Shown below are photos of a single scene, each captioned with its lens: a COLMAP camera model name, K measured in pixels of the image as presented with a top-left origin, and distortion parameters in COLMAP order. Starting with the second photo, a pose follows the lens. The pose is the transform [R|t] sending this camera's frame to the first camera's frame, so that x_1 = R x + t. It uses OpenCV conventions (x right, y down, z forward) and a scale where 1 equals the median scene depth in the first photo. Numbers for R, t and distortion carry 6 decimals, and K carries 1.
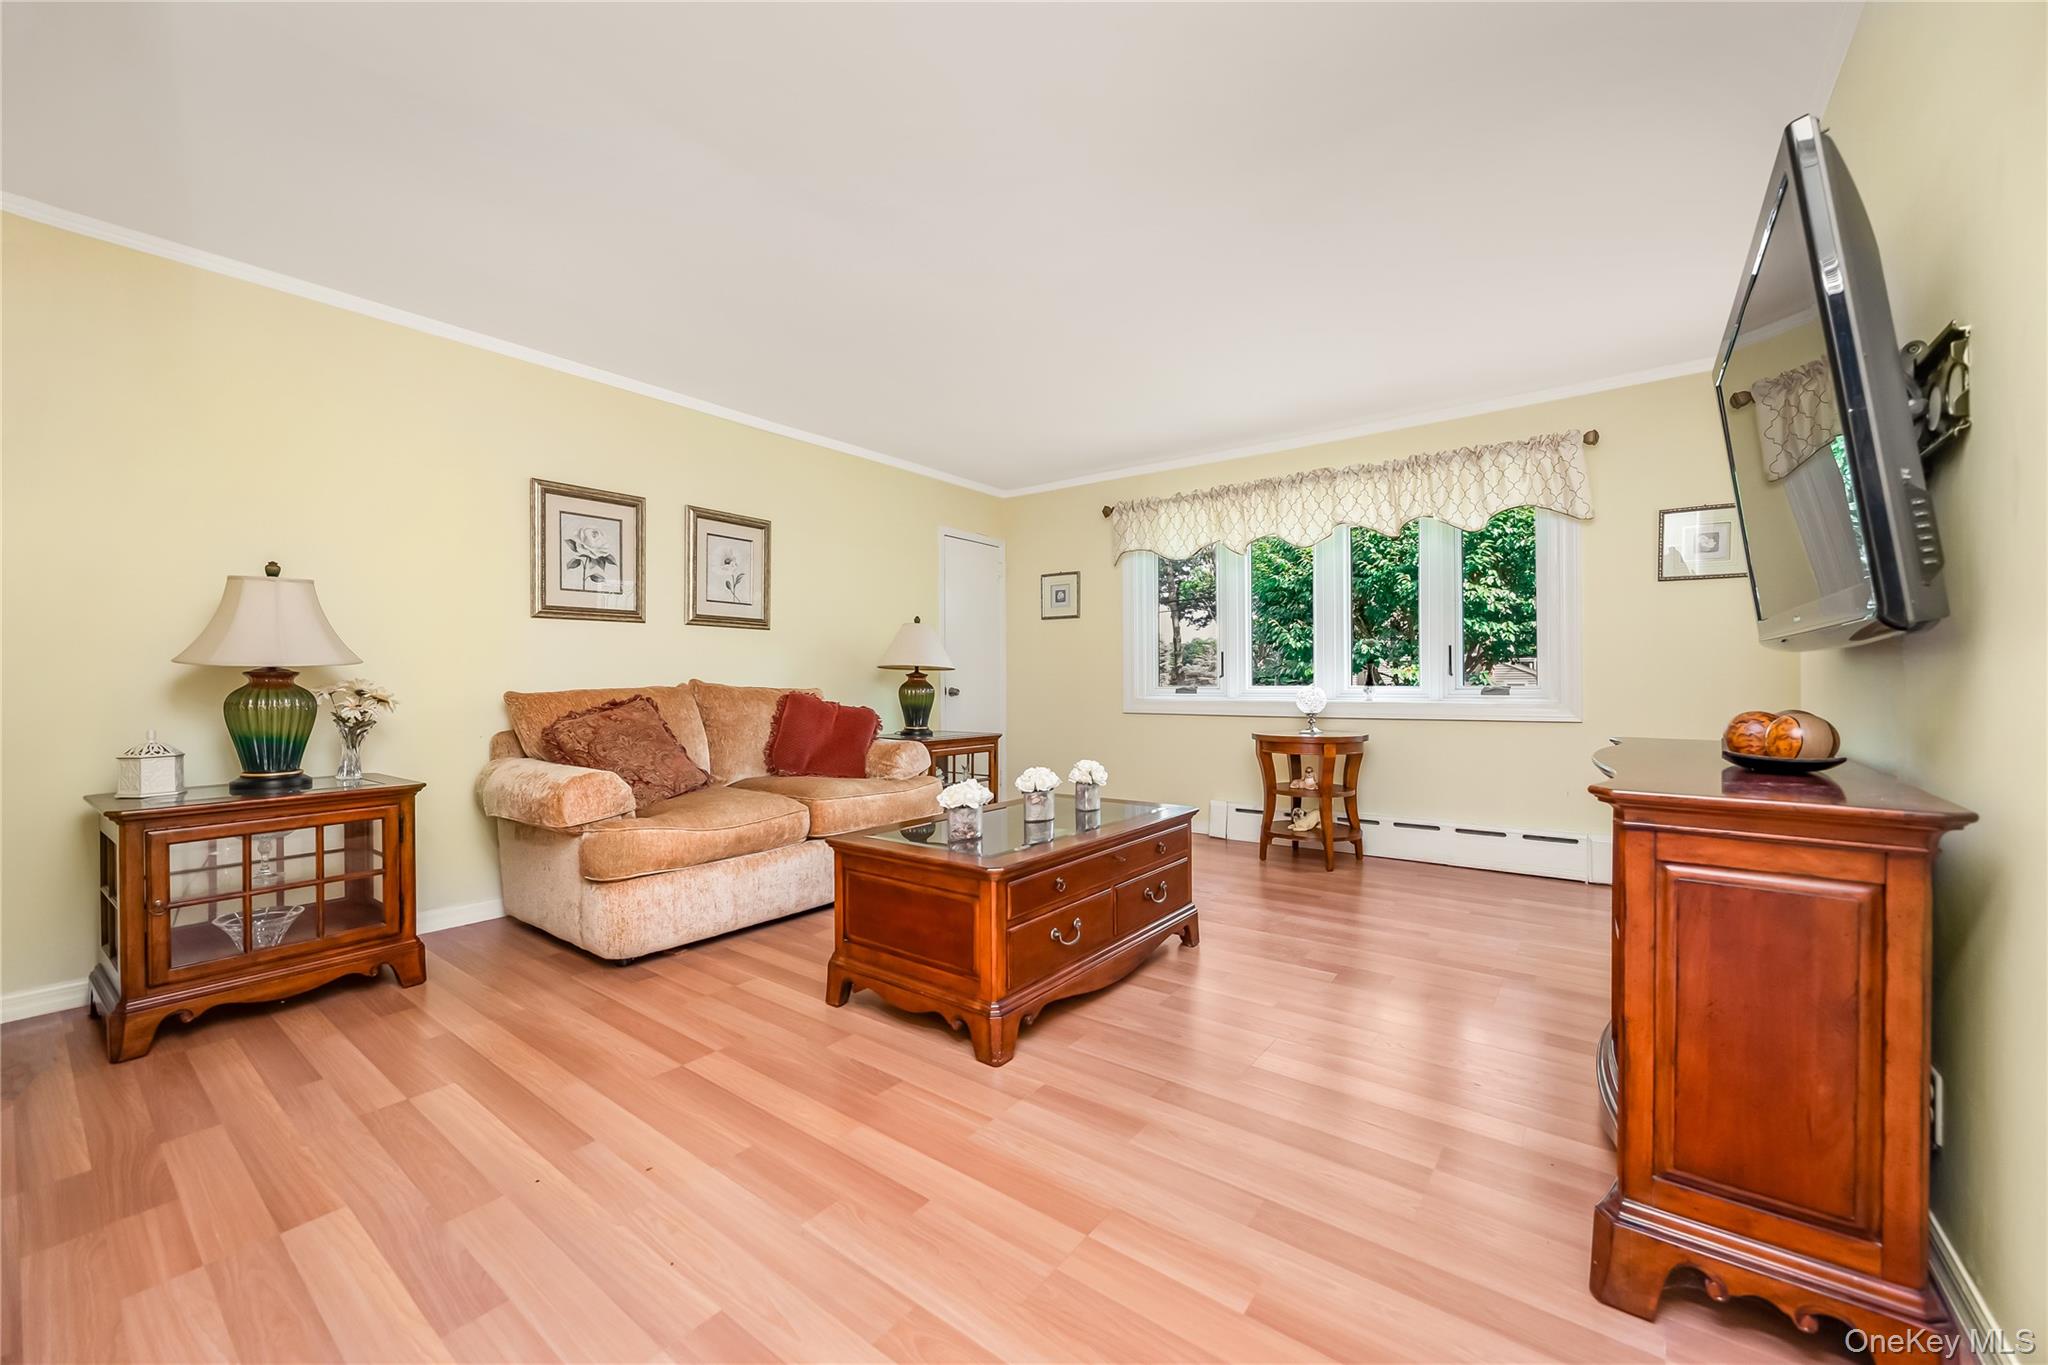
lens RADIAL K [[789.1, 0, 1020.6], [0, 789.1, 685.7], [0, 0, 1]] dist [-0.002062, 0.000092]
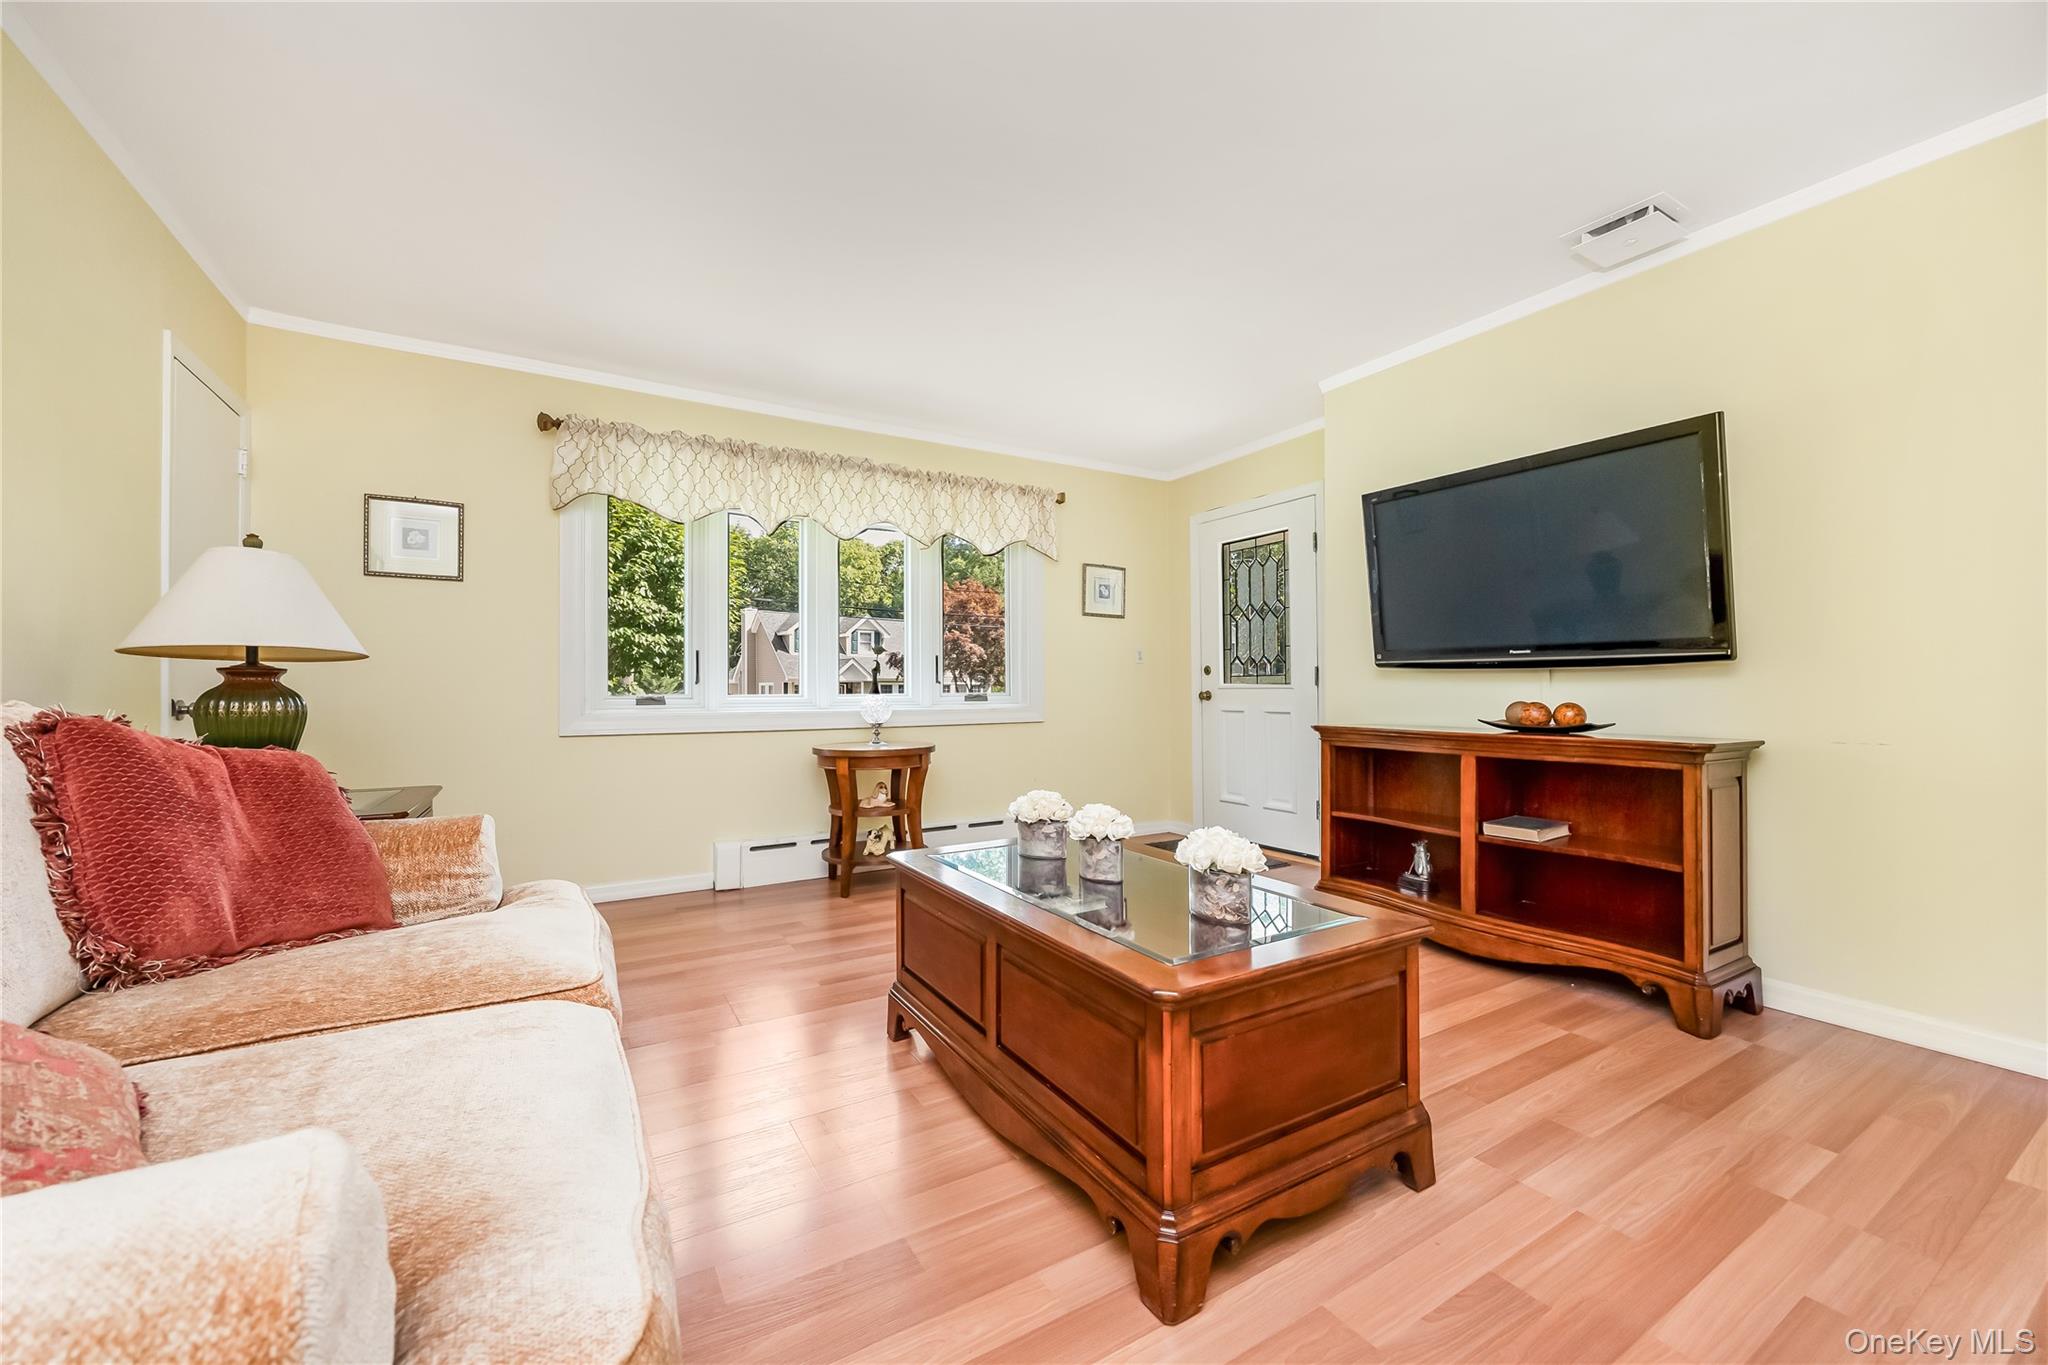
lens RADIAL K [[789.1, 0, 1024.5], [0, 789.1, 684.0], [0, 0, 1]] dist [-0.002062, 0.000092]
pose [[0.369302, 0.011119, 0.929243, -0.445433], [0.006799, 0.999869, -0.014666, 0.004060], [-0.929285, 0.011734, 0.369178, 0.538902]]
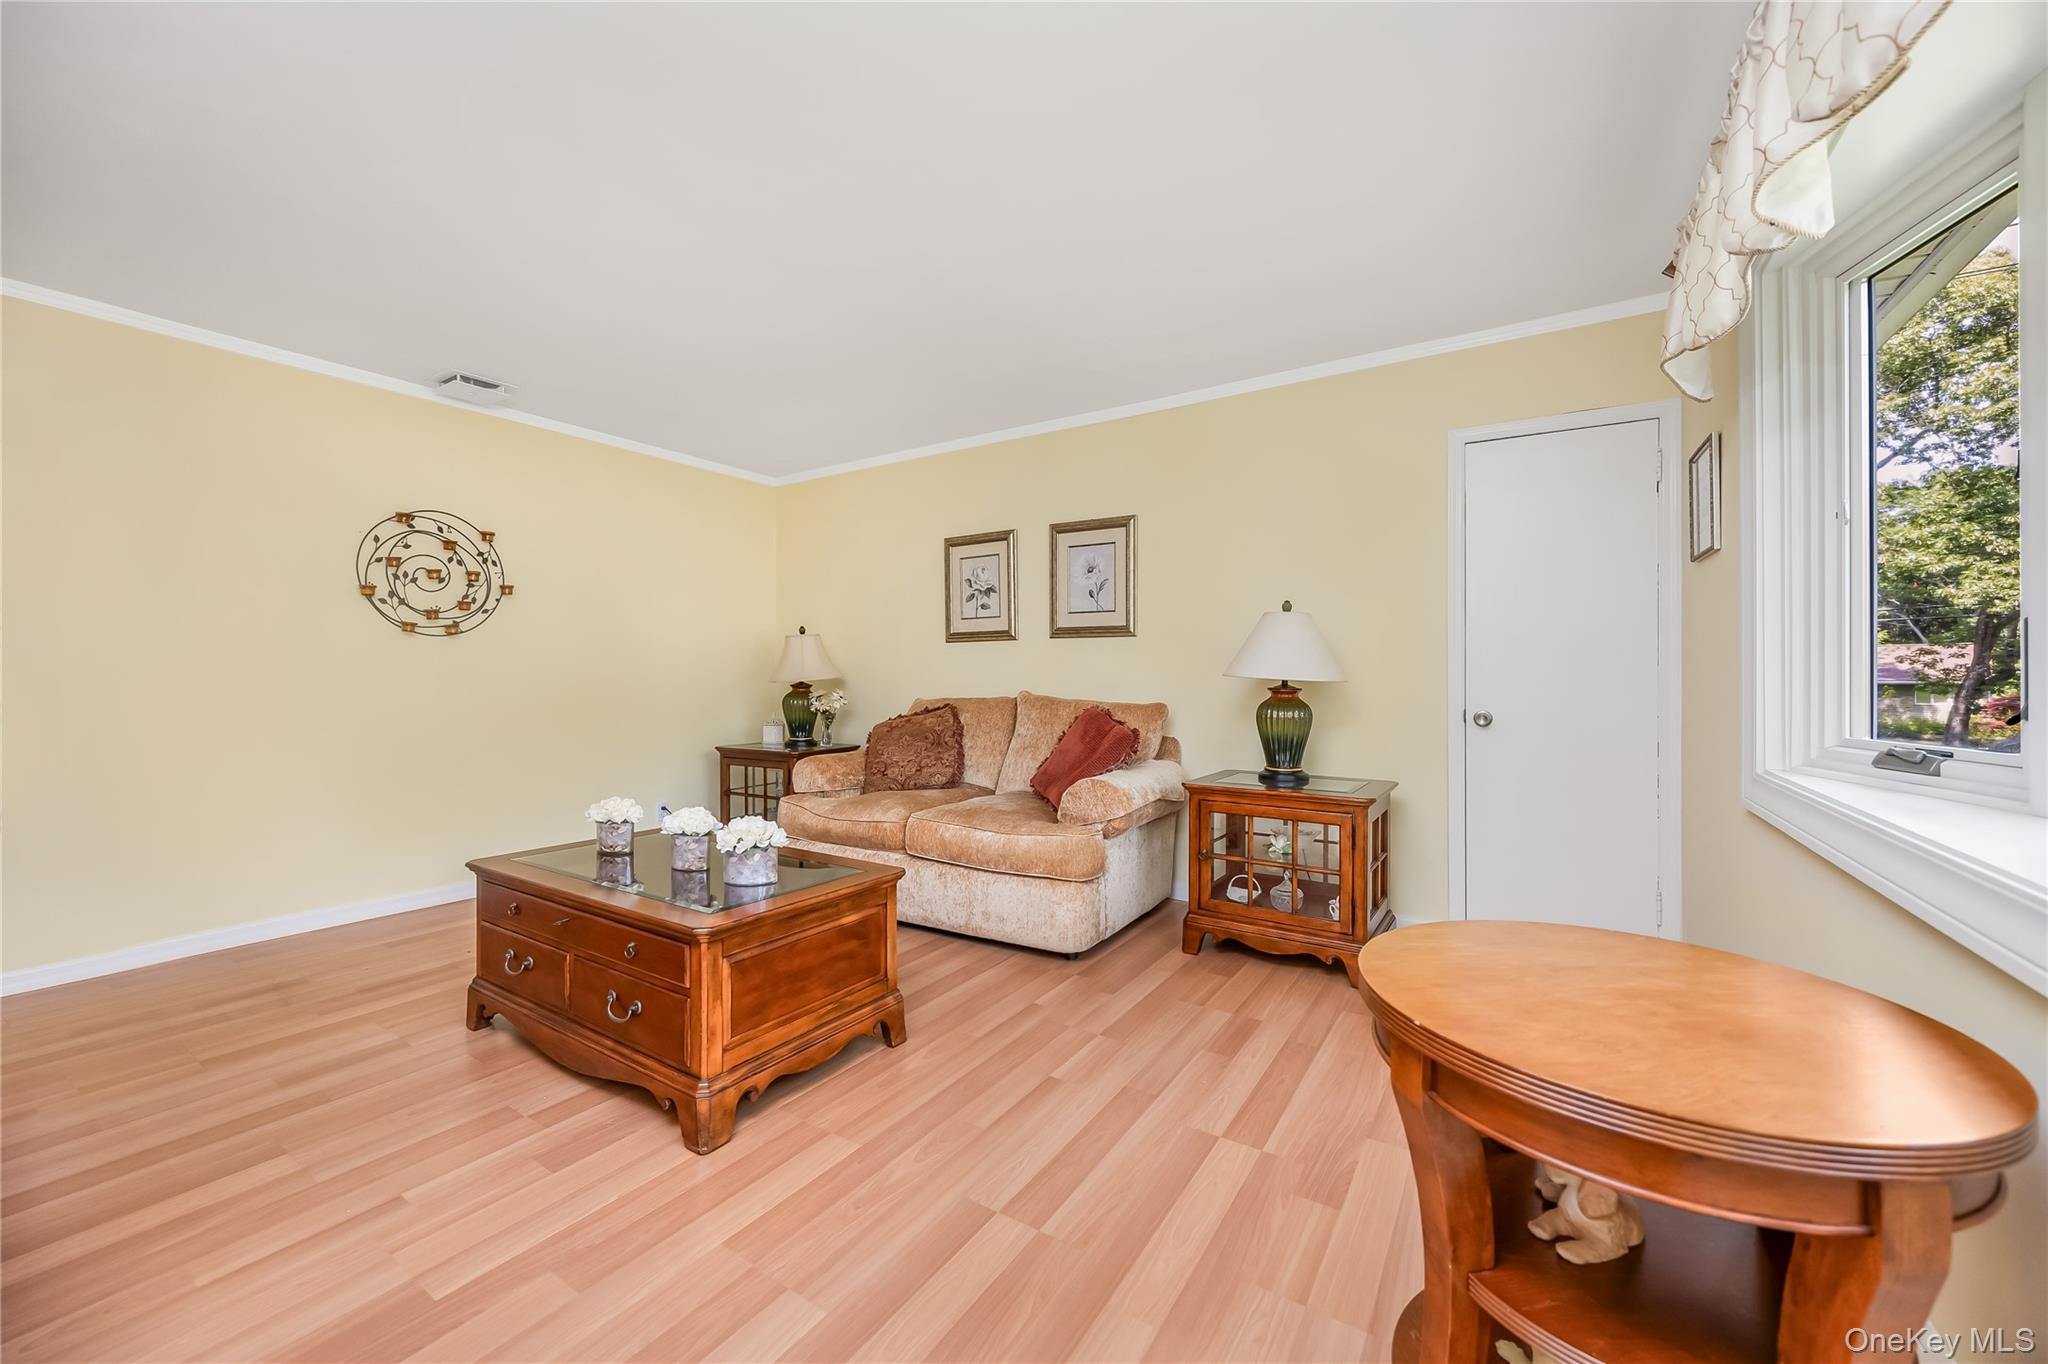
lens RADIAL K [[789.1, 0, 1019.2], [0, 789.1, 677.8], [0, 0, 1]] dist [-0.002062, 0.000092]
pose [[0.079694, -0.016364, -0.996685, 0.555289], [-0.020062, 0.999636, -0.018017, -0.005939], [0.996617, 0.021431, 0.079336, 0.801806]]
